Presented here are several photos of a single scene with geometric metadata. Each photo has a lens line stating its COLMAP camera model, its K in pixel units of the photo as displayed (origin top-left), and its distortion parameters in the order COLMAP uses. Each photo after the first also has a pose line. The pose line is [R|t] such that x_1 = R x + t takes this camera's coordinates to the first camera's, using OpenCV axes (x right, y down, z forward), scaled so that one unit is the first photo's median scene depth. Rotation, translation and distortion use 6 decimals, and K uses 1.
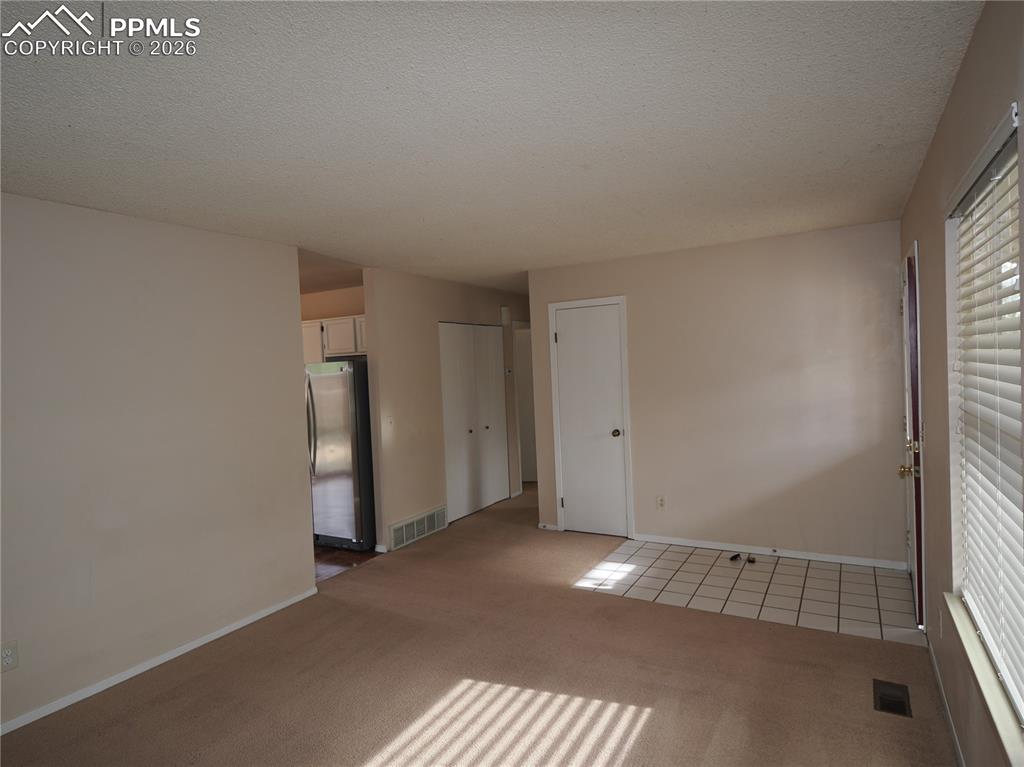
lens RADIAL K [[586.4, 0, 508.6], [0, 586.4, 381.3], [0, 0, 1]] dist [-0.000819, 0.000189]
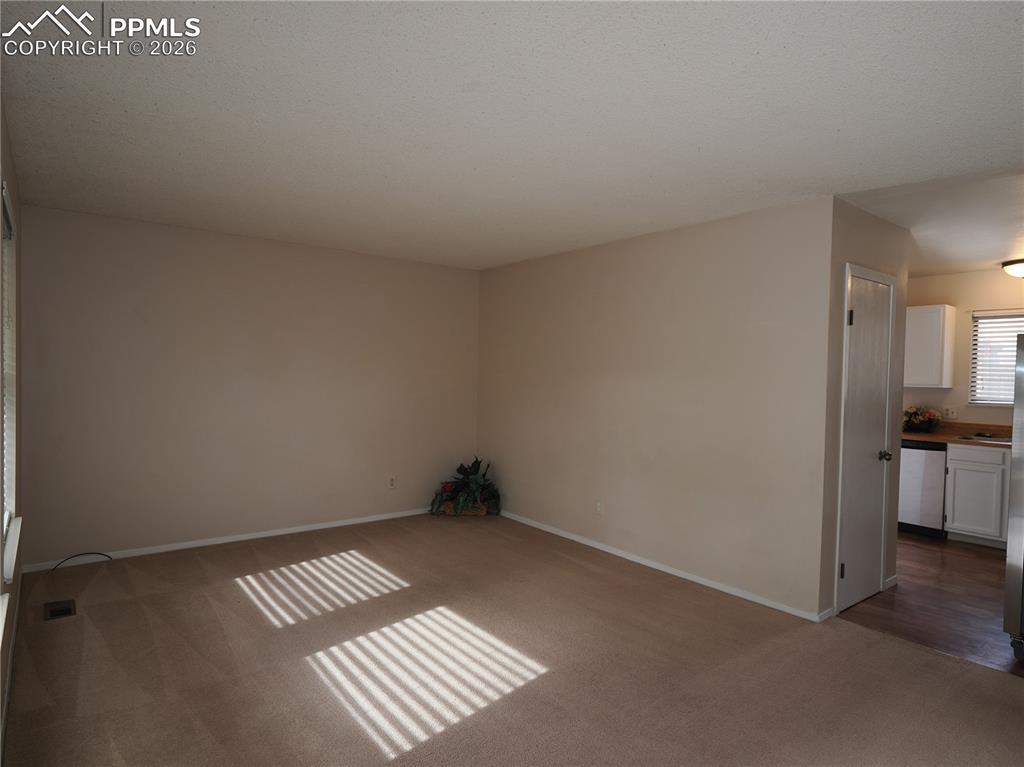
lens RADIAL K [[586.4, 0, 508.2], [0, 586.4, 386.3], [0, 0, 1]] dist [-0.000819, 0.000189]
pose [[-0.369609, 0.065269, -0.926892, 0.885589], [-0.021265, 0.996674, 0.078663, -0.033709], [0.928944, 0.048785, -0.366992, 1.383866]]
